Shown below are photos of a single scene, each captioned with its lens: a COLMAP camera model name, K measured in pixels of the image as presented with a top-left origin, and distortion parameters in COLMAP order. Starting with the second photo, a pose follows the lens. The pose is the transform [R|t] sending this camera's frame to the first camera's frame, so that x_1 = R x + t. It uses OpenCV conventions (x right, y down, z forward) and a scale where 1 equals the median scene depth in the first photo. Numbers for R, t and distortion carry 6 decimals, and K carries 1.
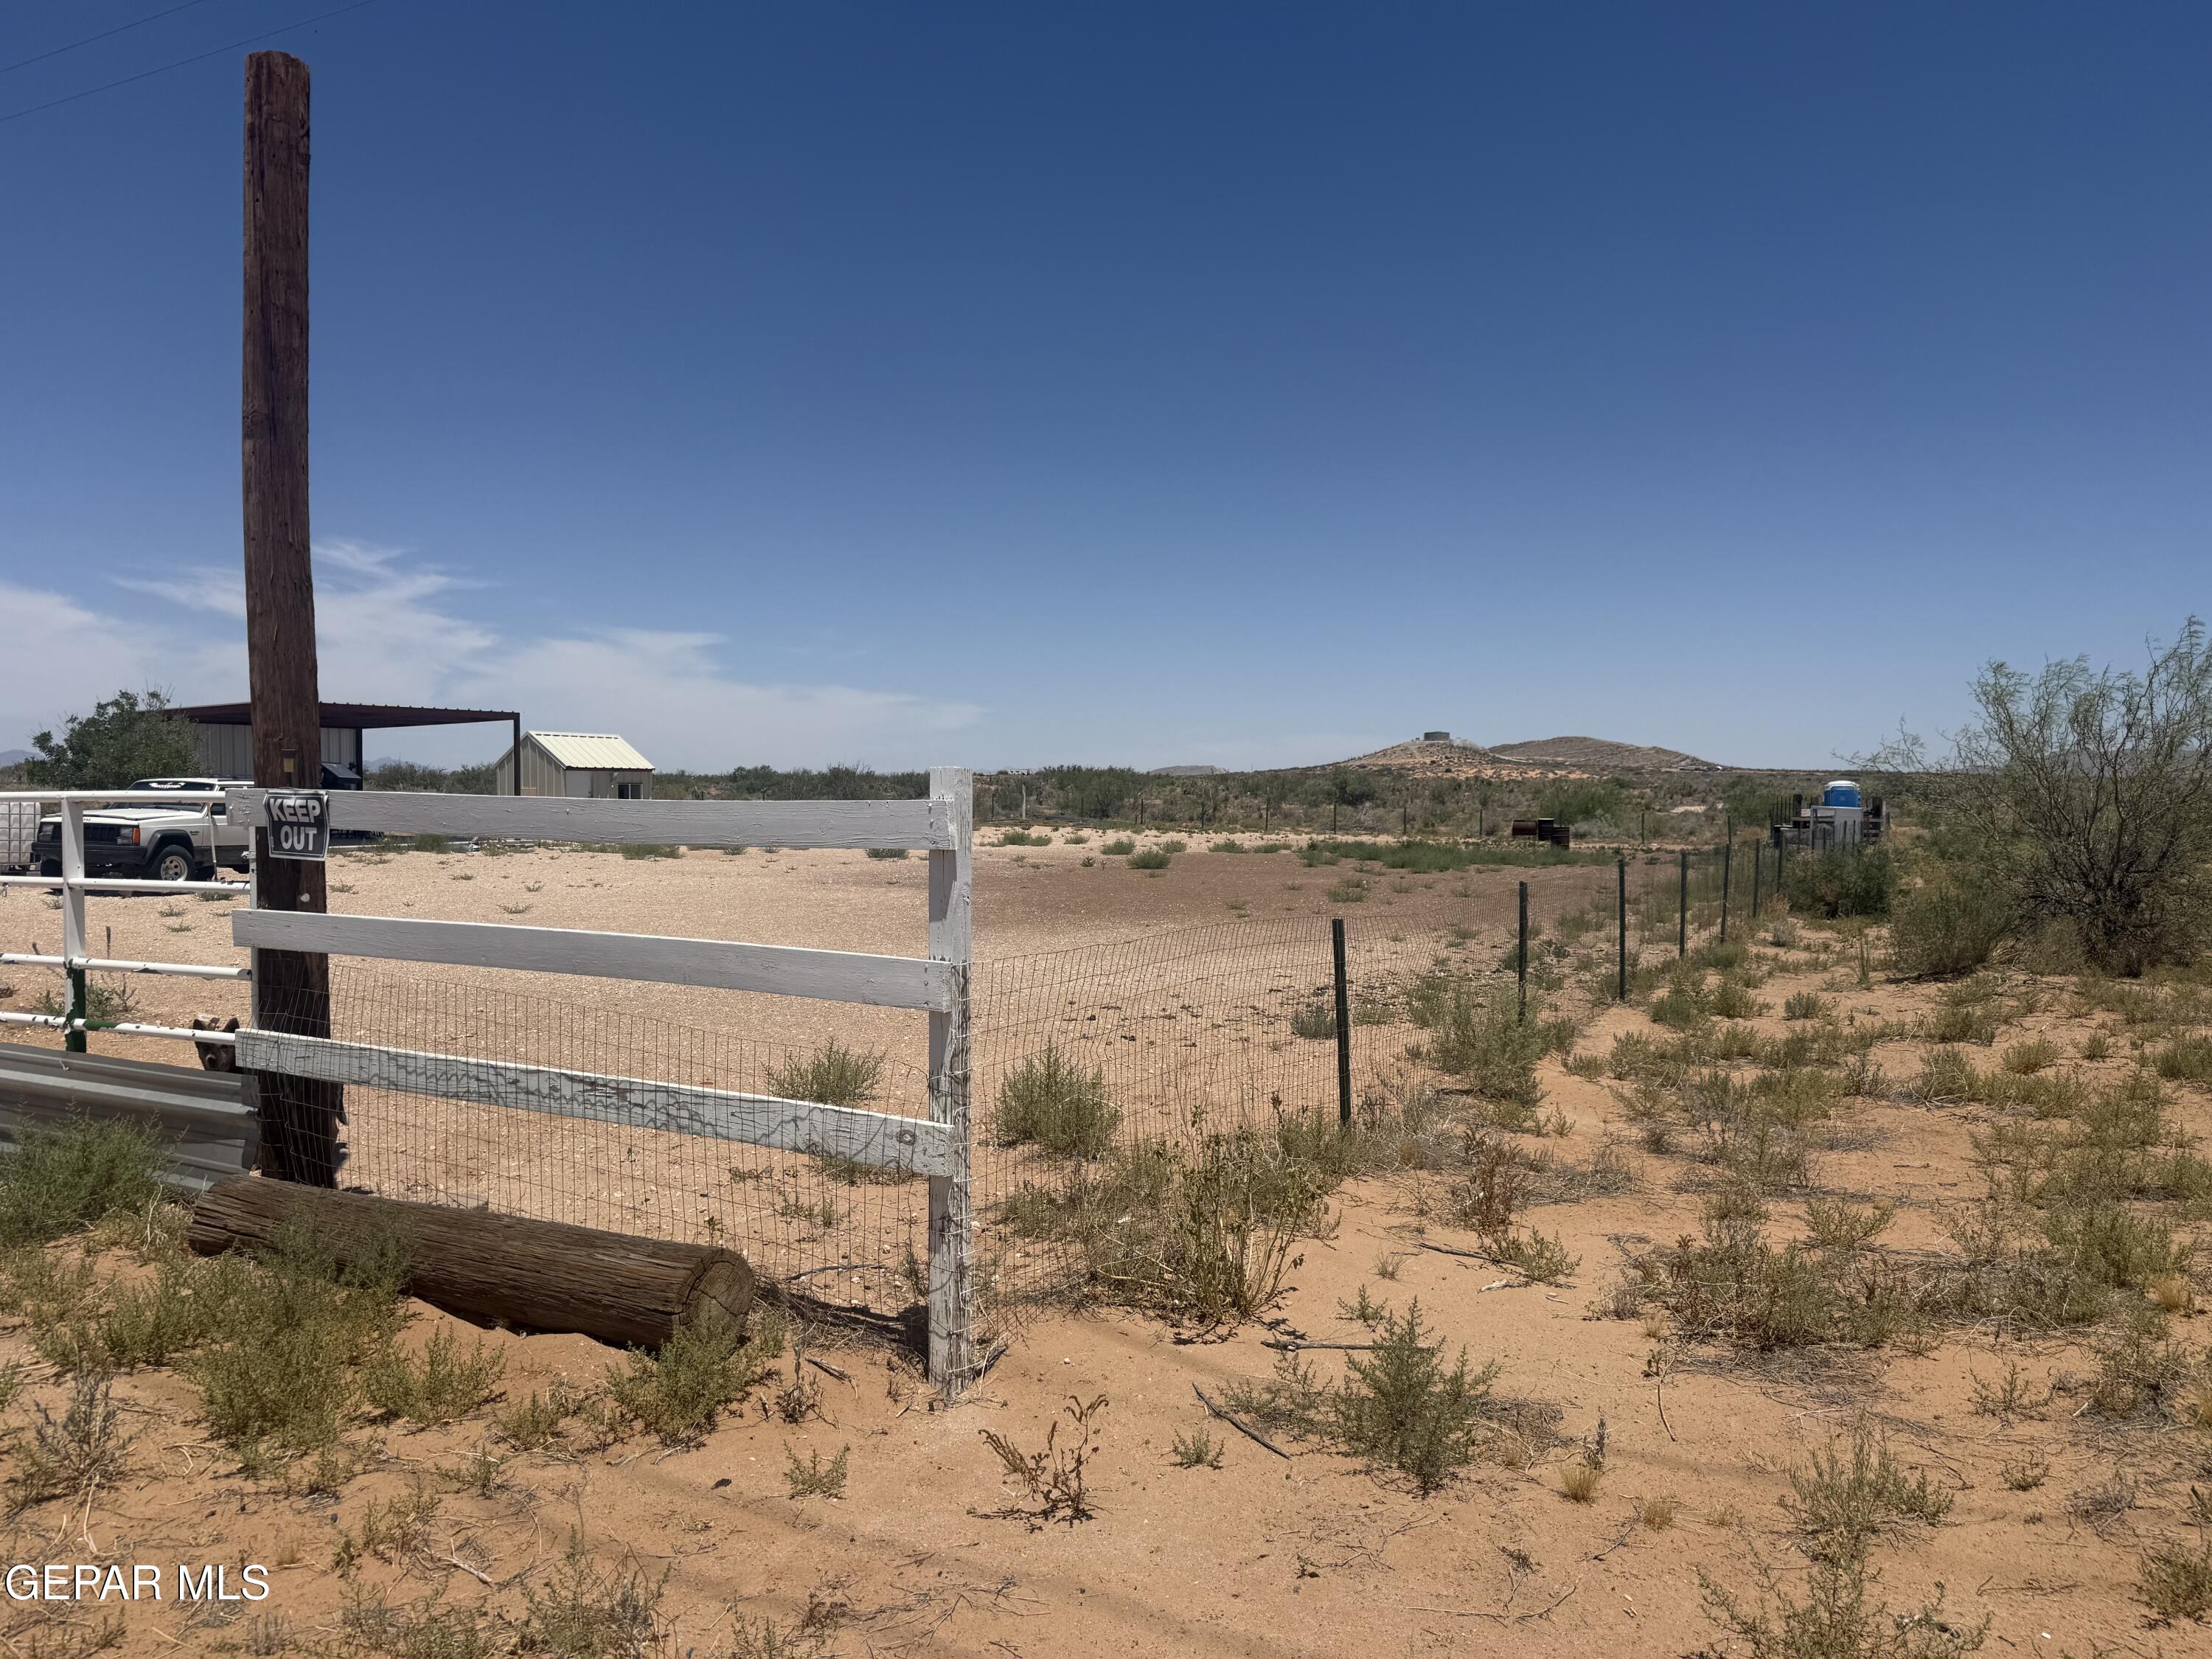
lens RADIAL K [[1529.1, 0, 1099.3], [0, 1529.1, 830.8], [0, 0, 1]] dist [0.066001, -0.090447]
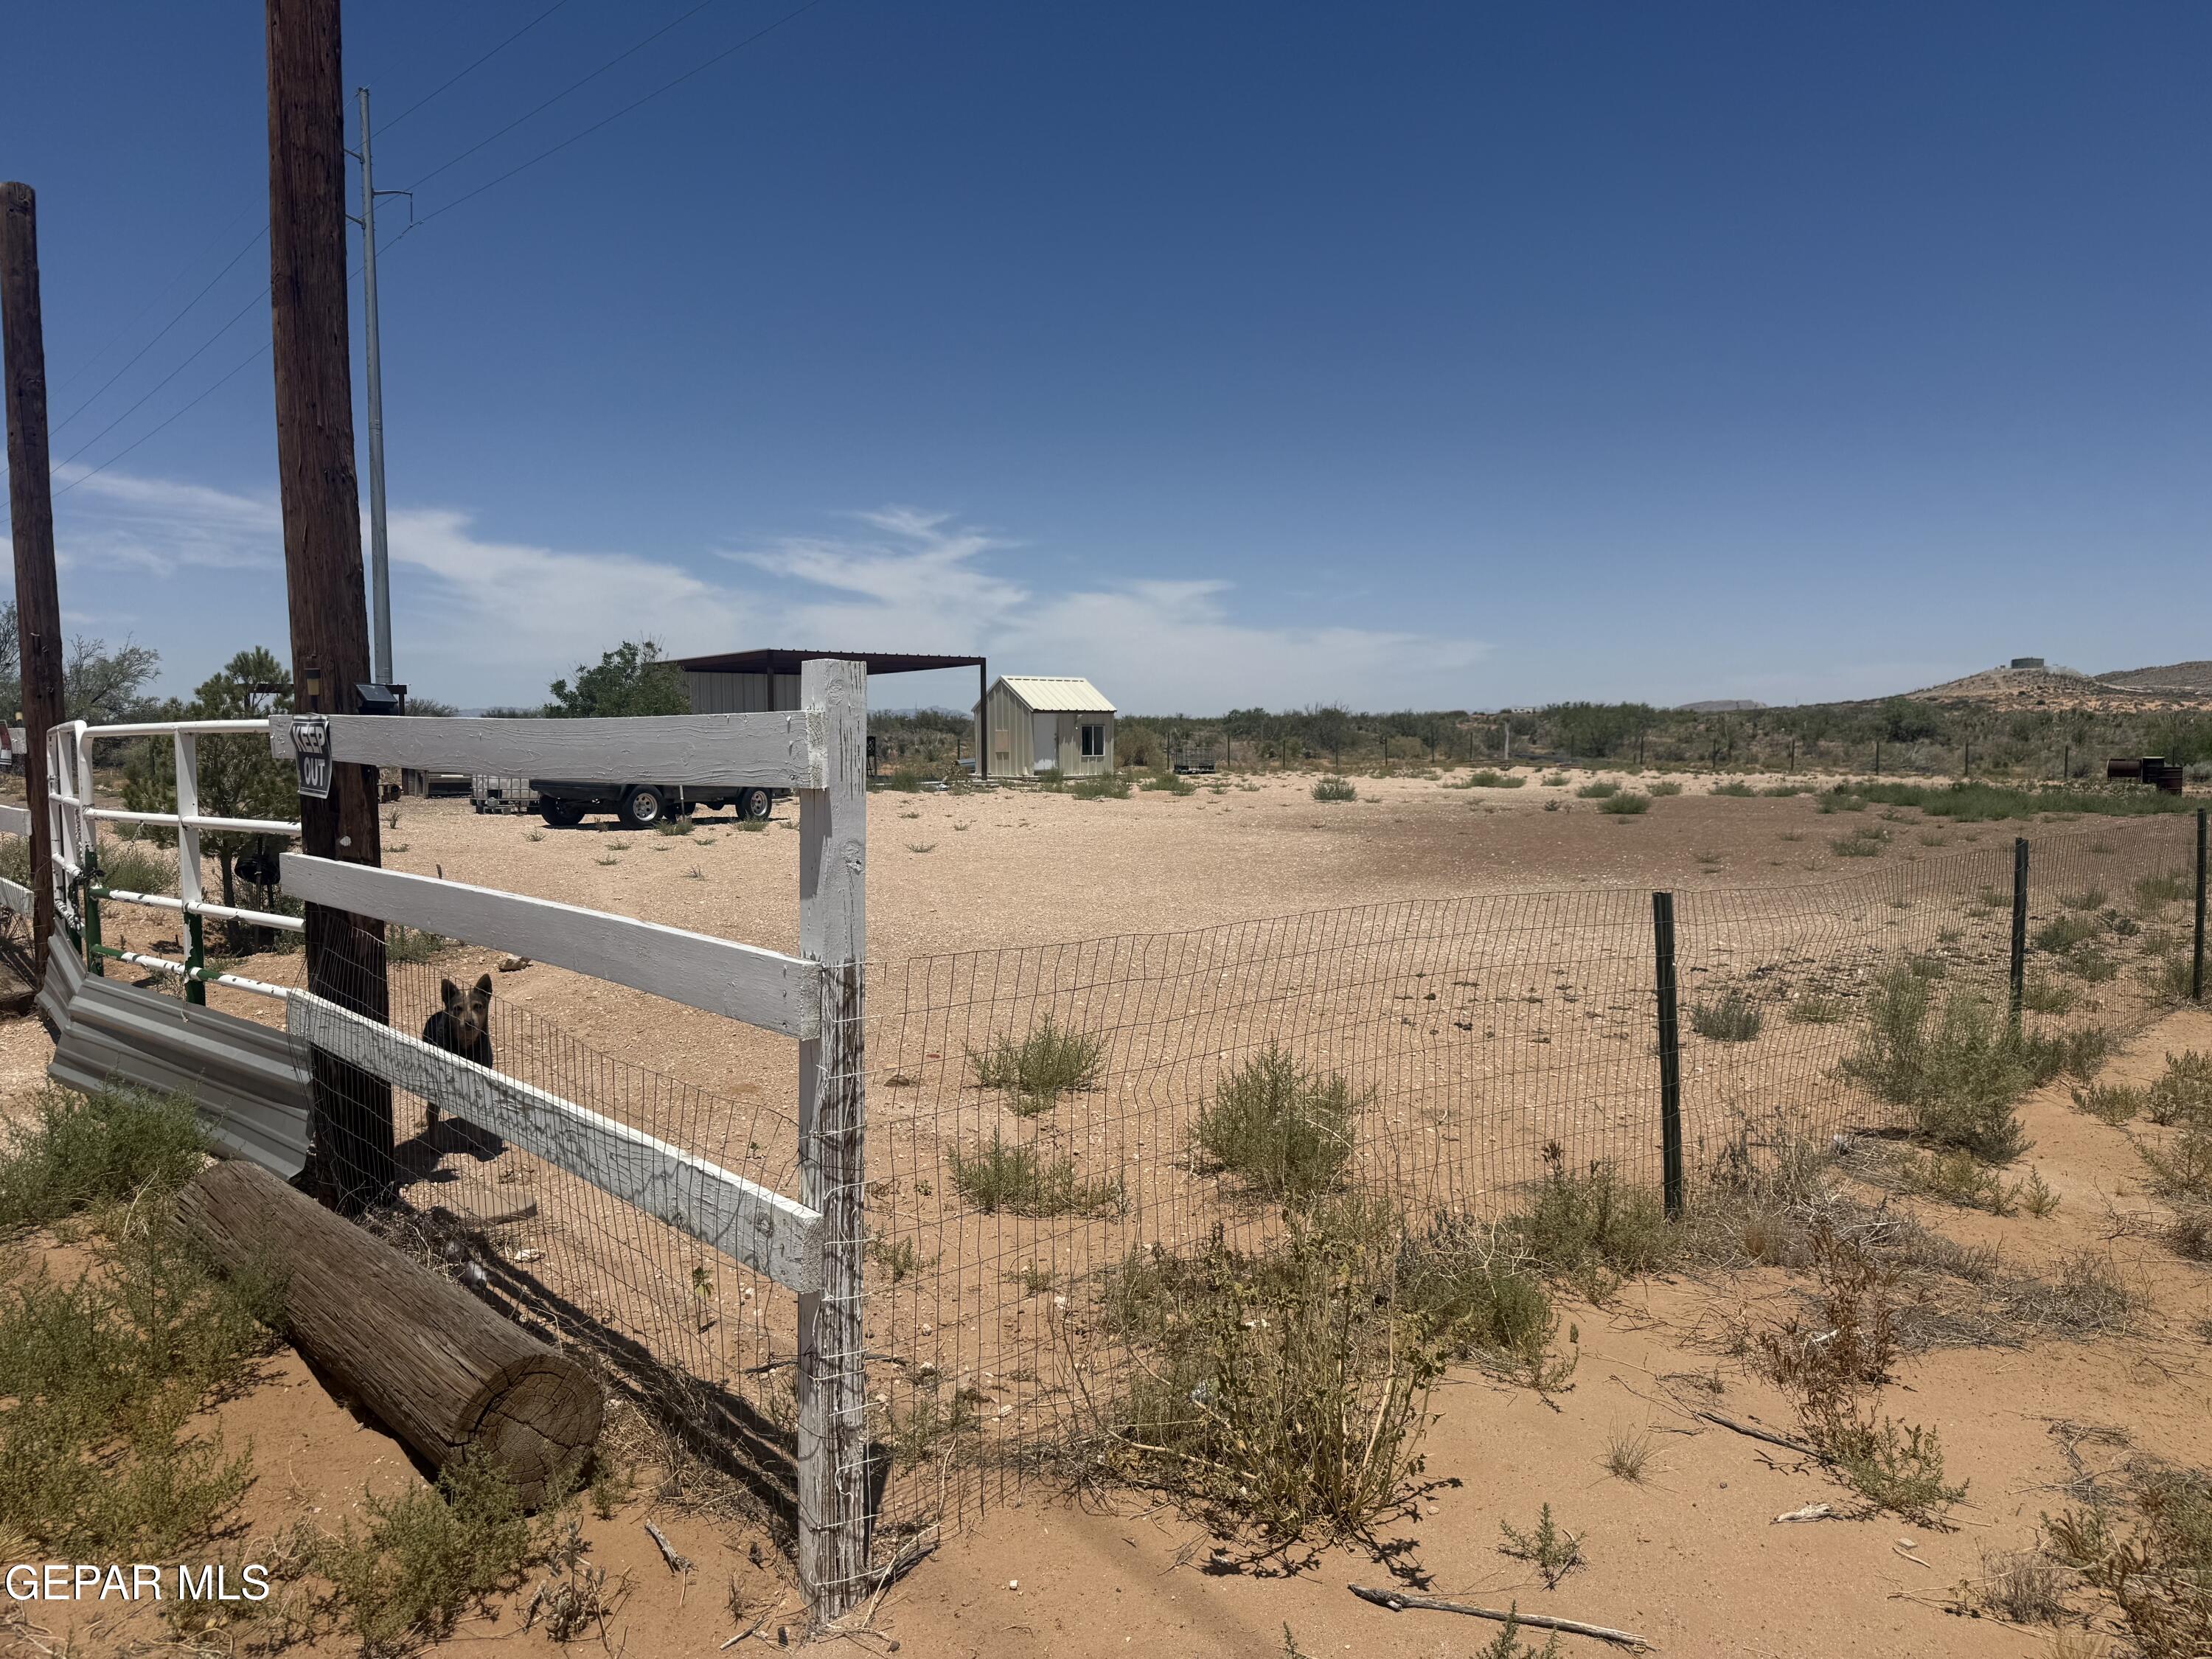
lens RADIAL K [[1529.1, 0, 1120.8], [0, 1529.1, 835.7], [0, 0, 1]] dist [0.066001, -0.090447]
pose [[0.951593, 0.013375, -0.307071, 0.146765], [-0.000708, 0.999145, 0.041328, 0.003539], [0.307361, -0.039110, 0.950789, 0.280438]]
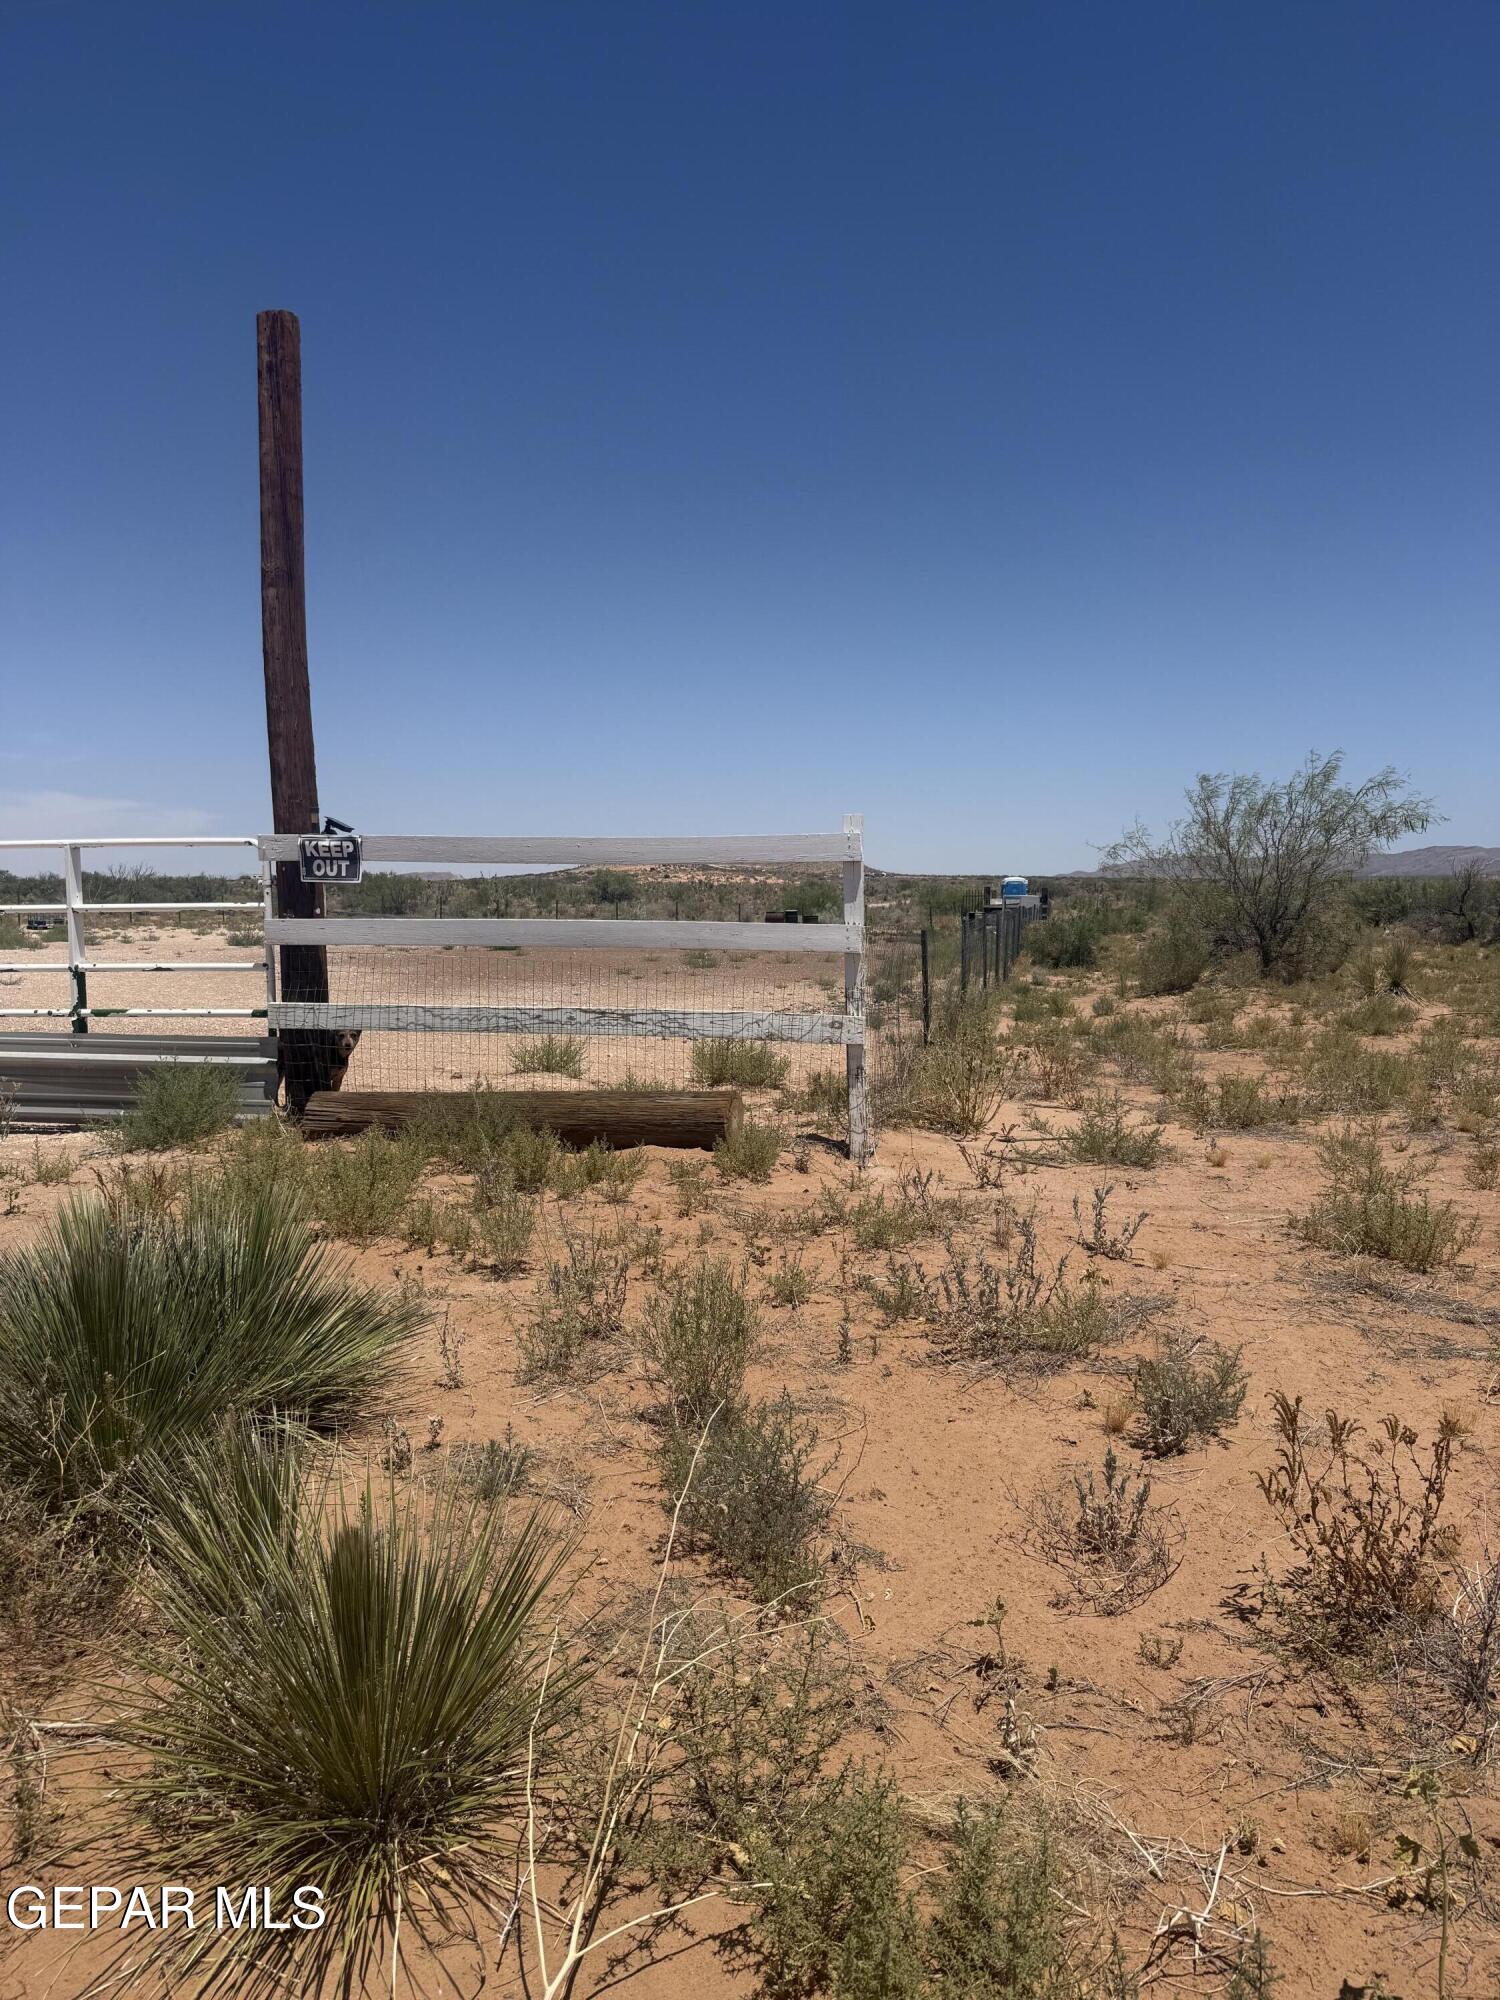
lens RADIAL K [[1382.5, 0, 730.4], [0, 1382.5, 992.8], [0, 0, 1]] dist [0.066001, -0.090447]
pose [[0.962475, -0.024534, 0.270257, -0.444665], [0.012634, 0.998876, 0.045686, 0.058751], [-0.271075, -0.040557, 0.961704, -0.326768]]
